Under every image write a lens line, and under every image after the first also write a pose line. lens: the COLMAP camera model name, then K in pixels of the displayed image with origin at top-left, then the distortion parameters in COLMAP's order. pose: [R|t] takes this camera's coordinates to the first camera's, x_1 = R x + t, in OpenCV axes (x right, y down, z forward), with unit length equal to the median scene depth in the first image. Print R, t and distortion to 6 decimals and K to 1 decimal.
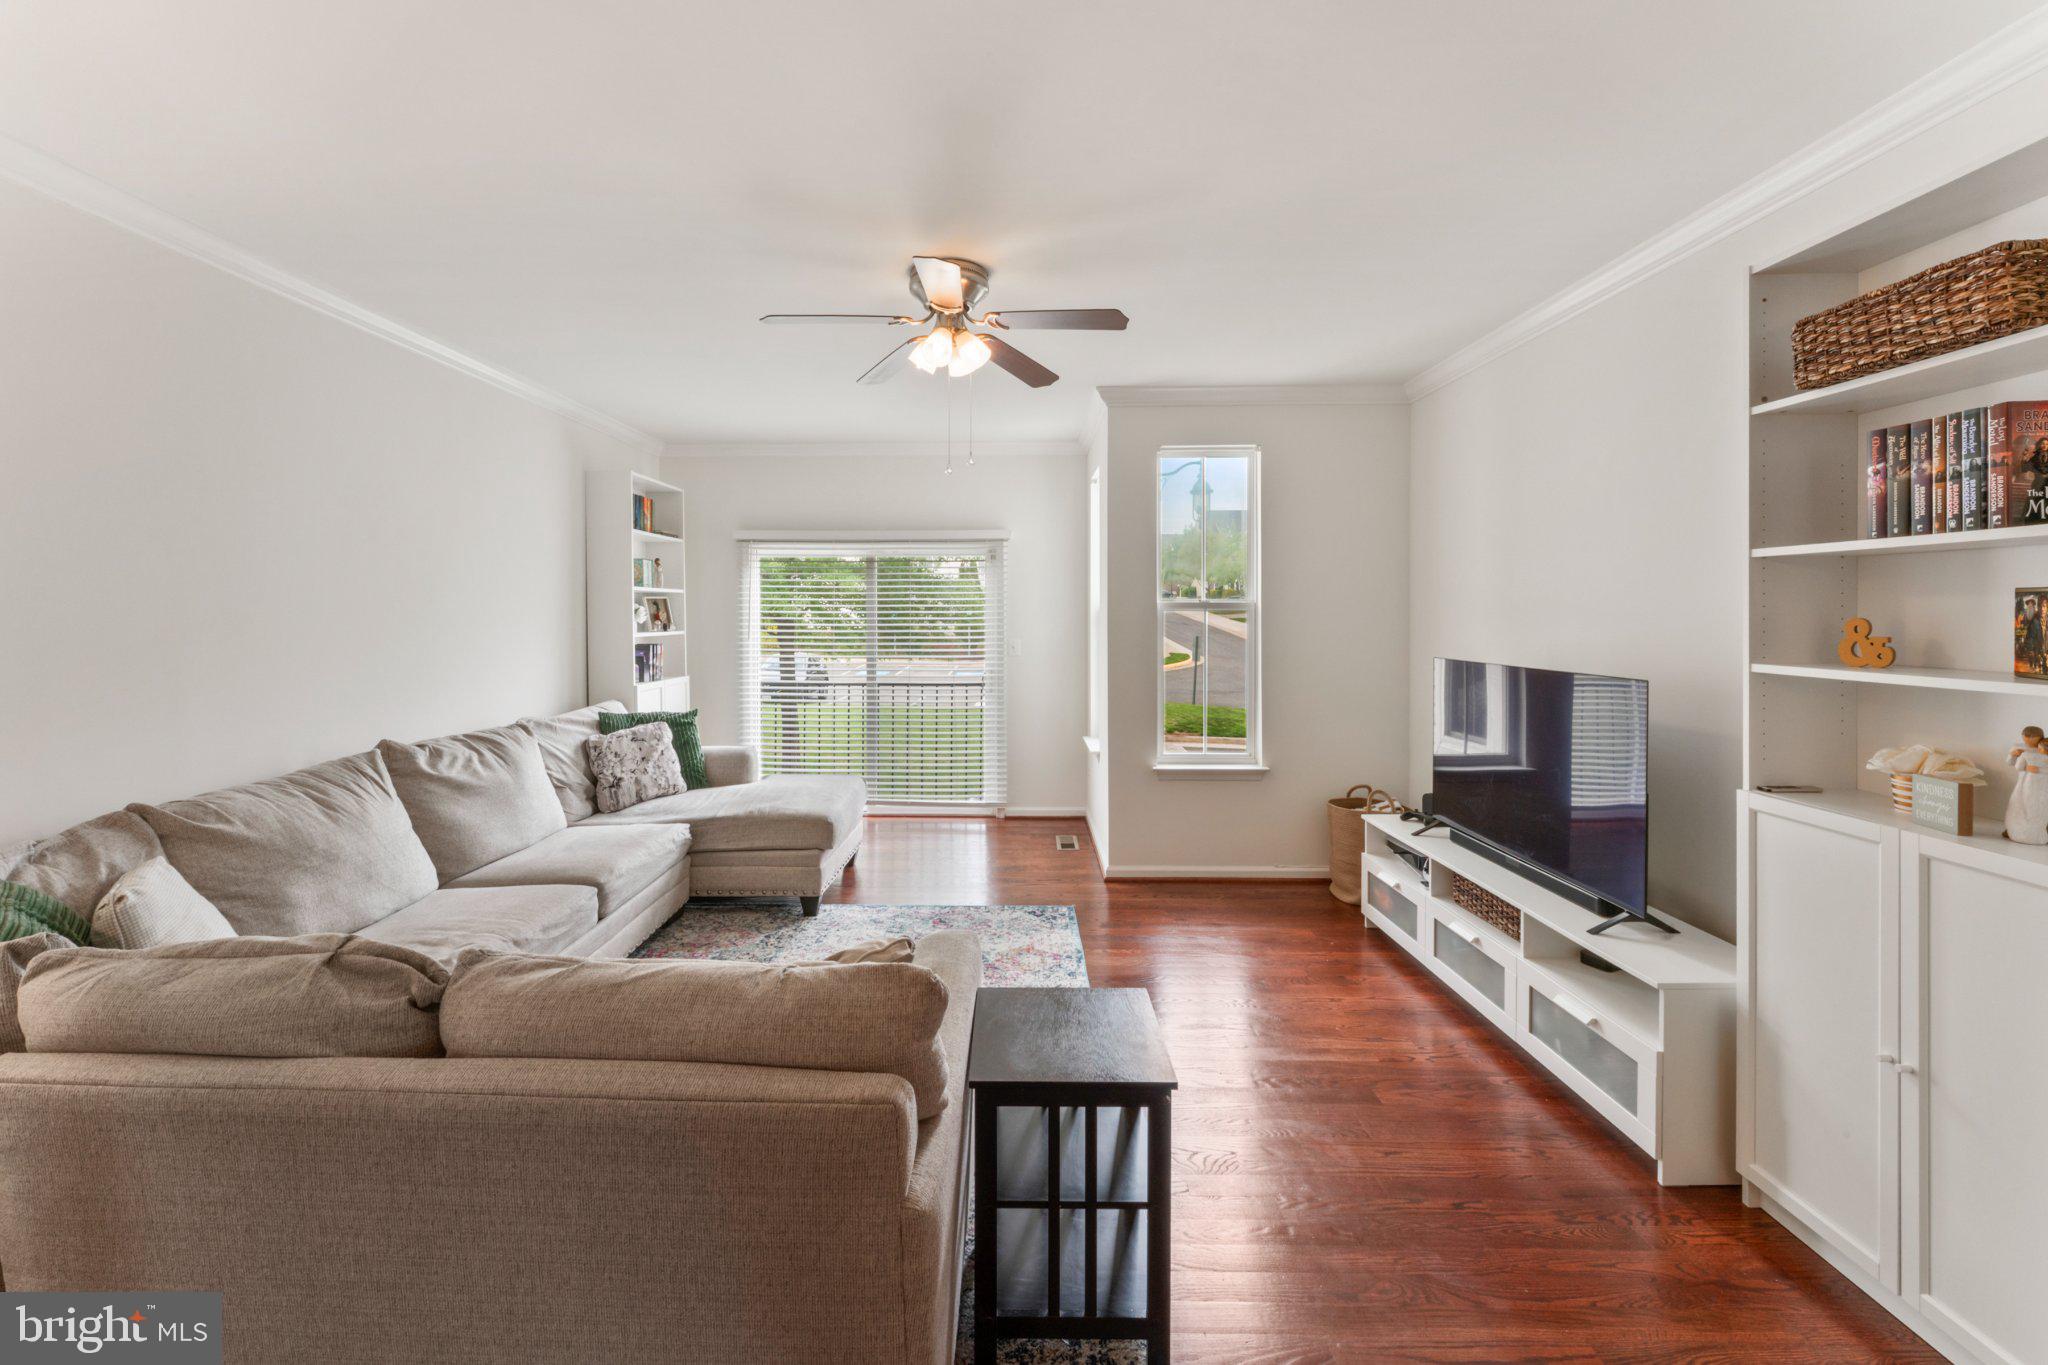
lens RADIAL K [[852.7, 0, 1005.4], [0, 852.7, 615.1], [0, 0, 1]] dist [0.000248, 0.000139]
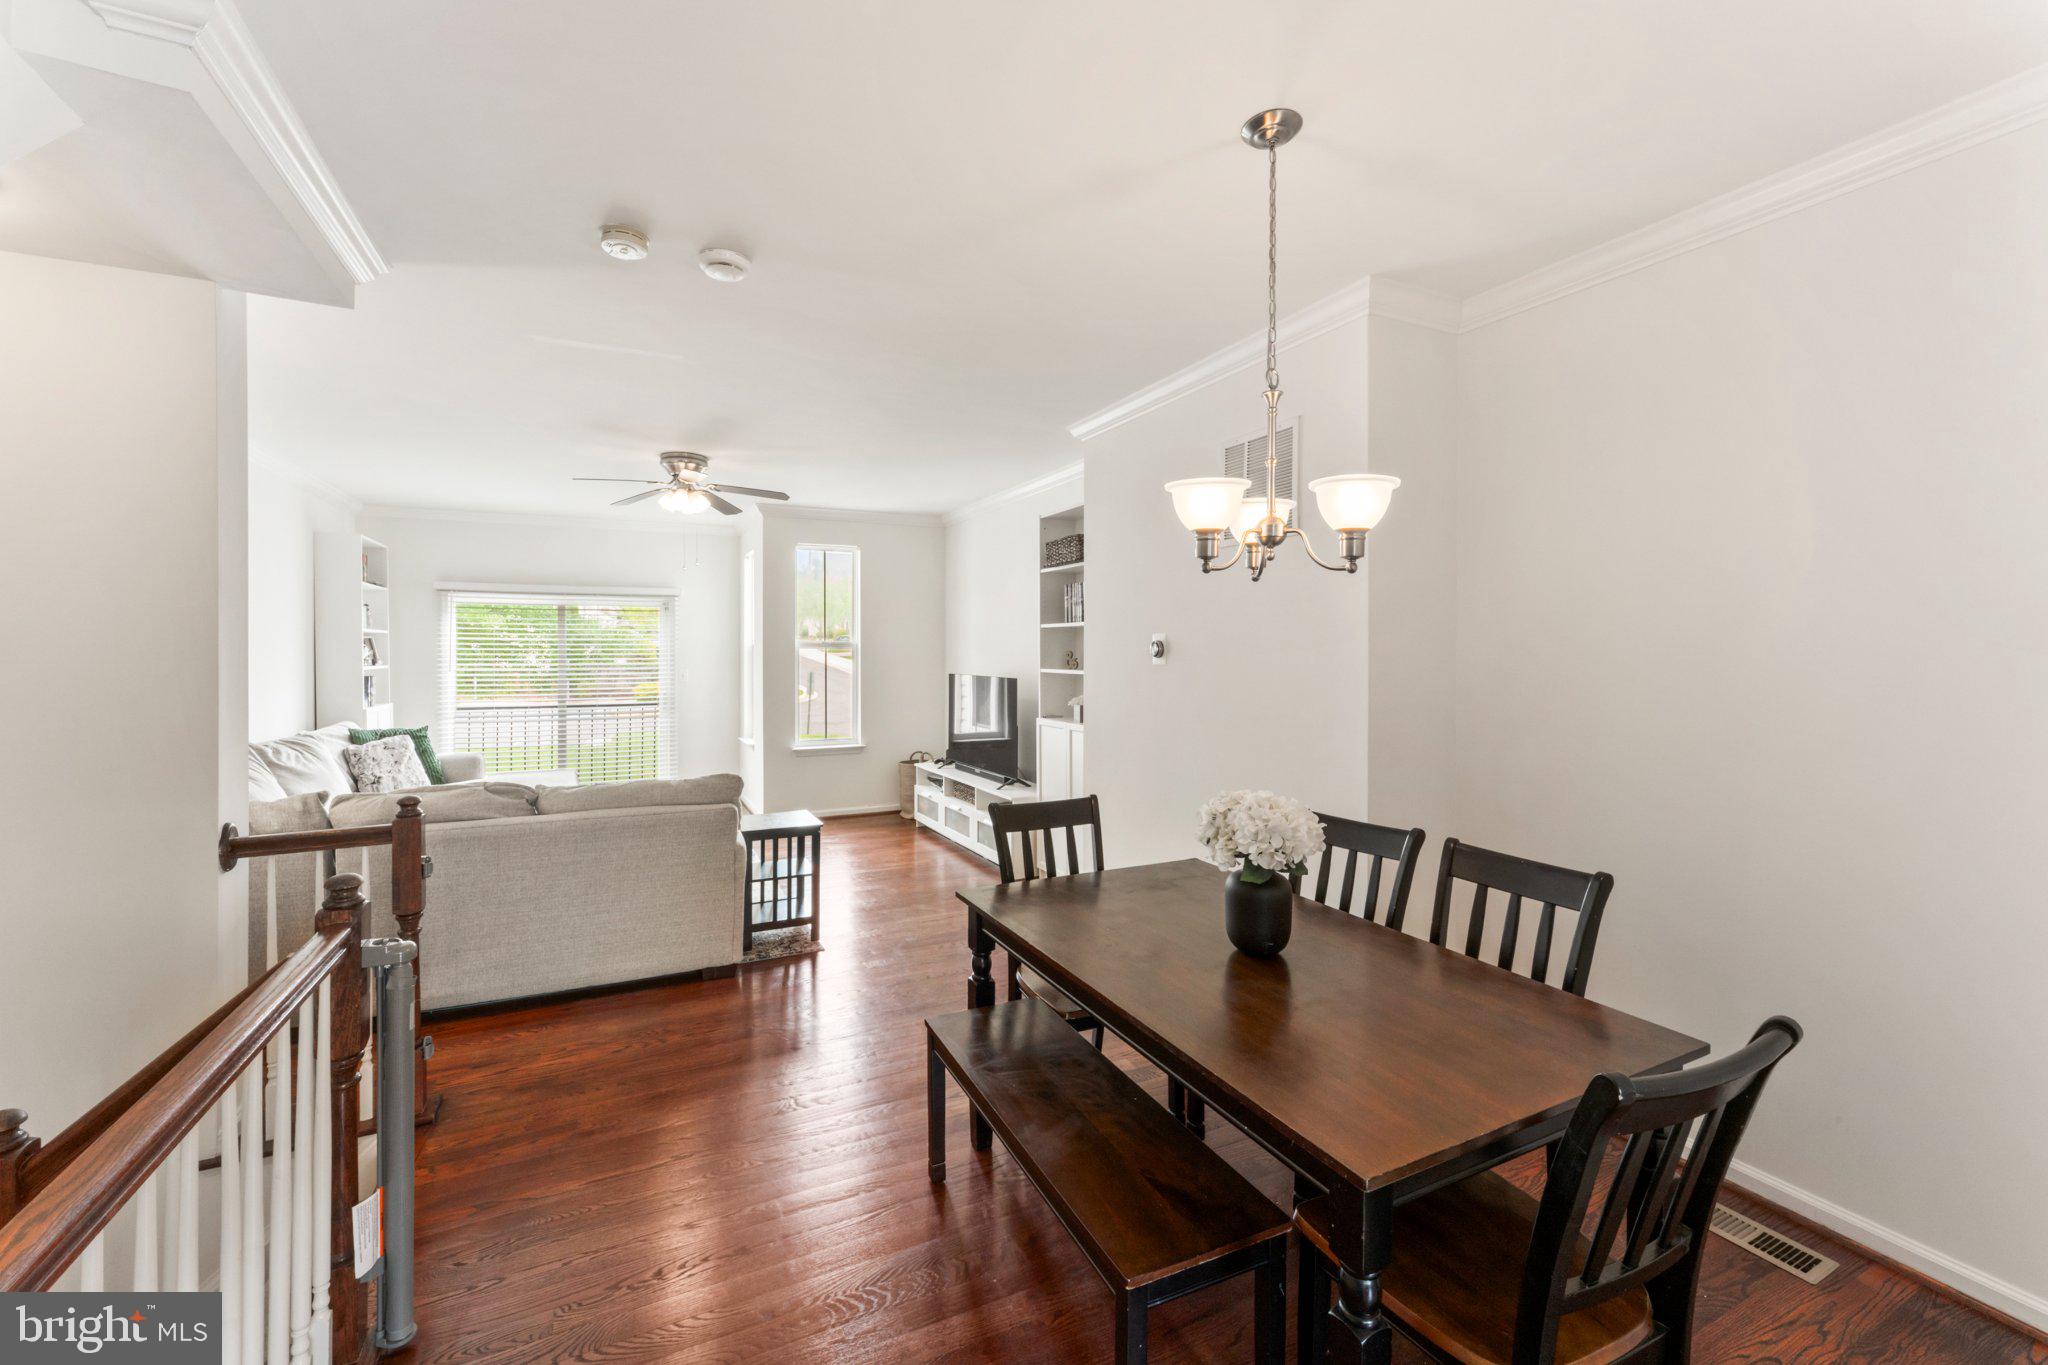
lens RADIAL K [[852.7, 0, 1008.5], [0, 852.7, 649.7], [0, 0, 1]] dist [0.000248, 0.000139]
pose [[0.899160, 0.001281, 0.437619, -0.161705], [0.001457, 0.999981, -0.005920, 0.006533], [-0.437618, 0.005960, 0.899141, -0.602292]]
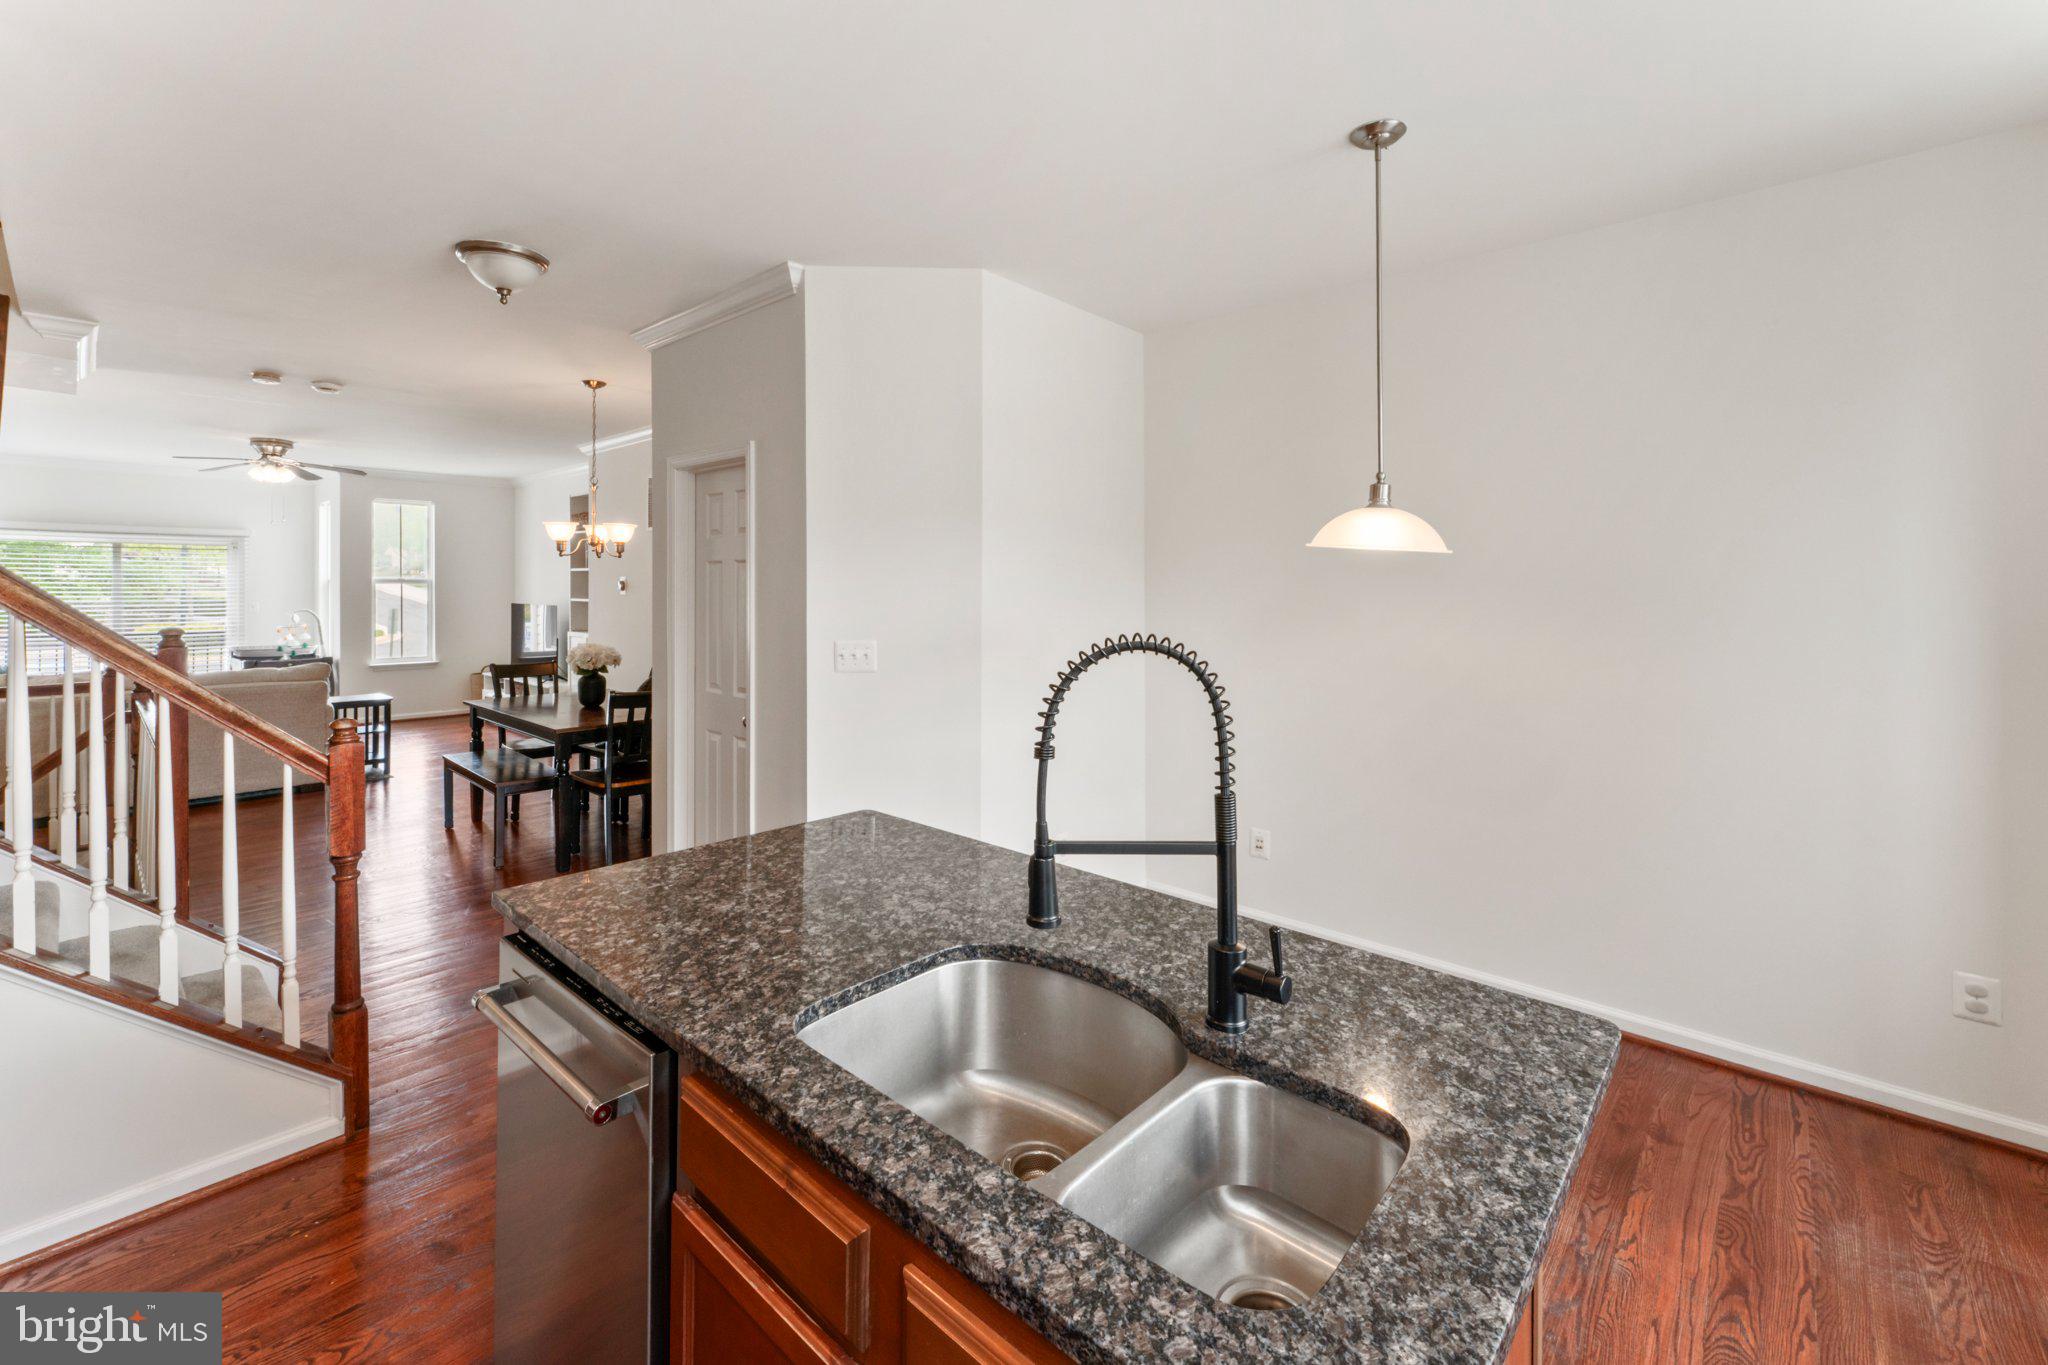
lens RADIAL K [[852.7, 0, 1005.1], [0, 852.7, 596.5], [0, 0, 1]] dist [0.000248, 0.000139]
pose [[0.663075, -0.002604, 0.748548, -0.332567], [-0.001280, 0.999989, 0.004612, 0.013336], [-0.748552, -0.004016, 0.663064, -1.422798]]
